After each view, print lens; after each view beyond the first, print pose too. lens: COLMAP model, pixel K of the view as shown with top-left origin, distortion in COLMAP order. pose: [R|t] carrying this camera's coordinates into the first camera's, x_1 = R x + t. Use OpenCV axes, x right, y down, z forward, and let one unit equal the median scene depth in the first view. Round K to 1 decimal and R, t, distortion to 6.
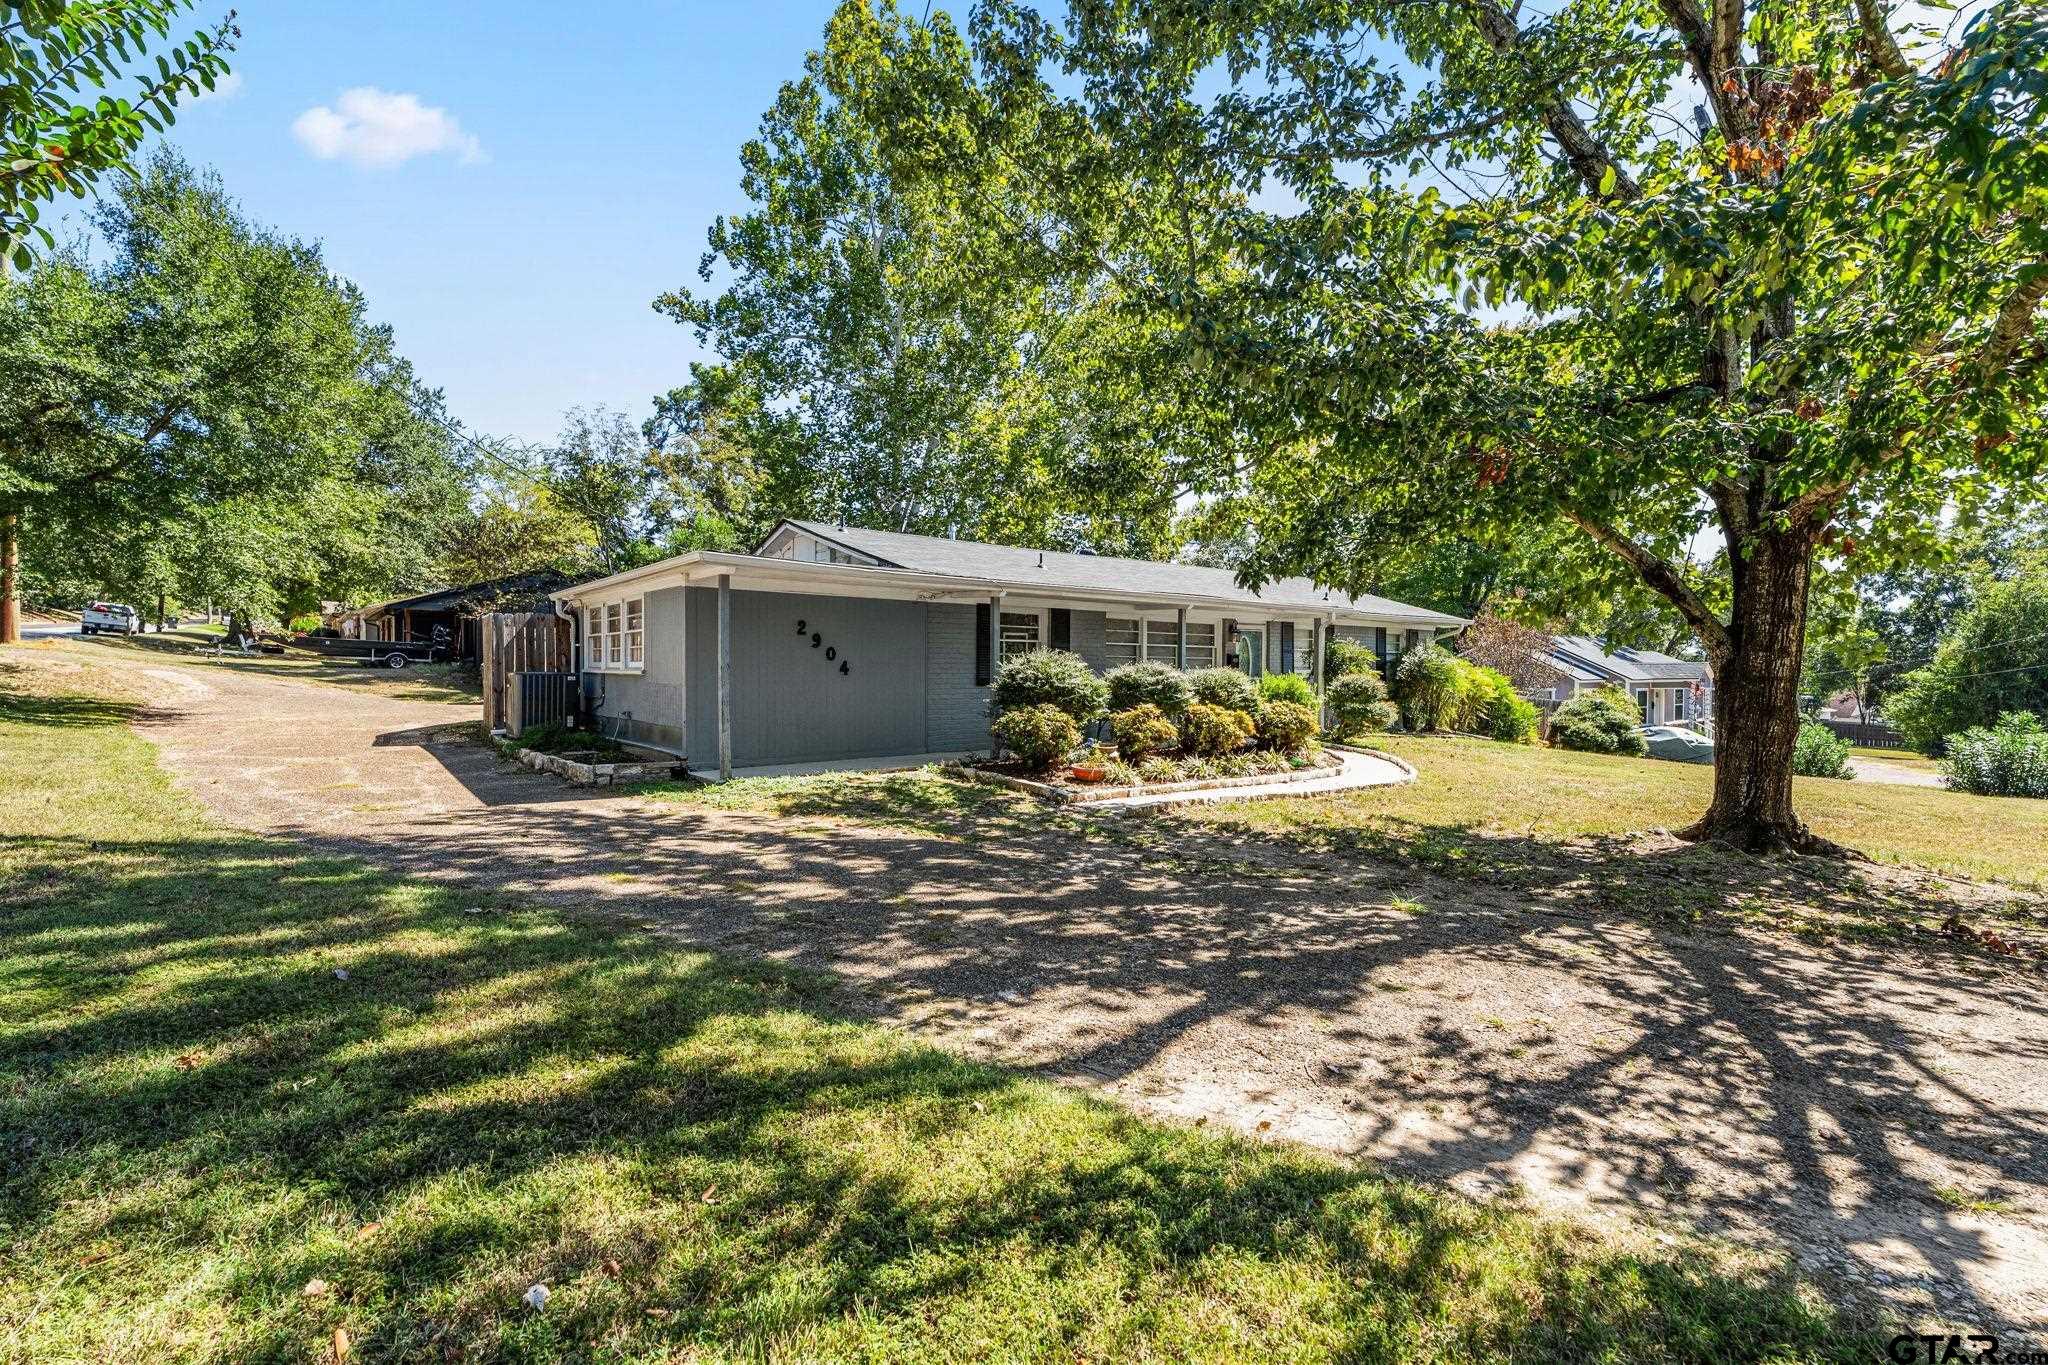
lens RADIAL K [[946.2, 0, 1025.8], [0, 946.2, 680.1], [0, 0, 1]] dist [0.002233, 0.000152]
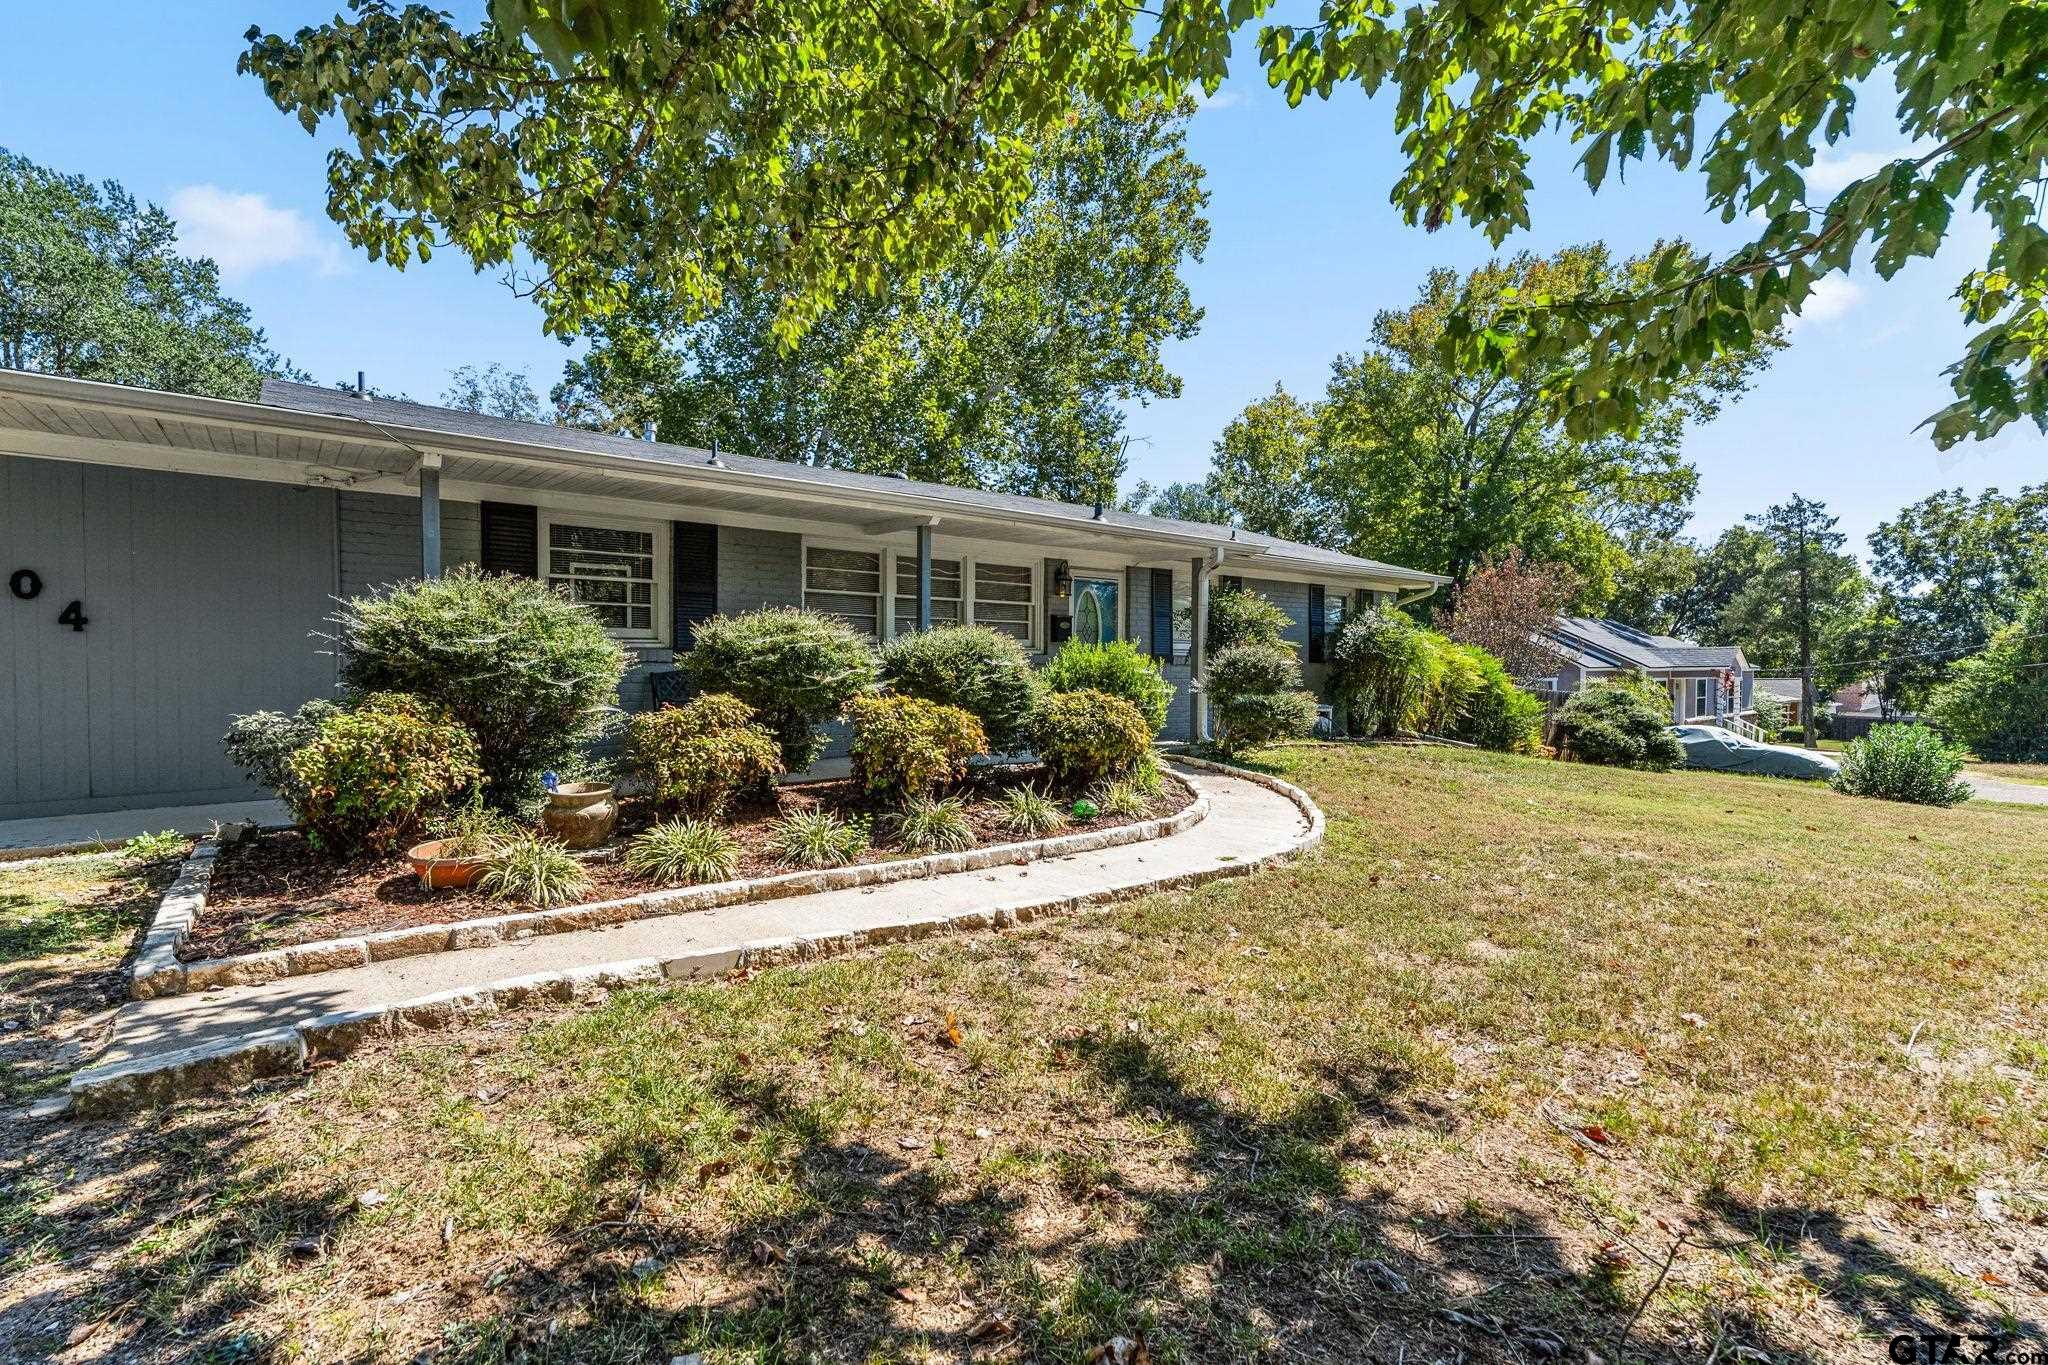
lens RADIAL K [[946.2, 0, 1021.9], [0, 946.2, 687.9], [0, 0, 1]] dist [0.002233, 0.000152]
pose [[0.999990, -0.000294, 0.004558, 0.141093], [0.000226, 0.999890, 0.014830, 0.008017], [-0.004562, -0.014829, 0.999880, 0.279514]]
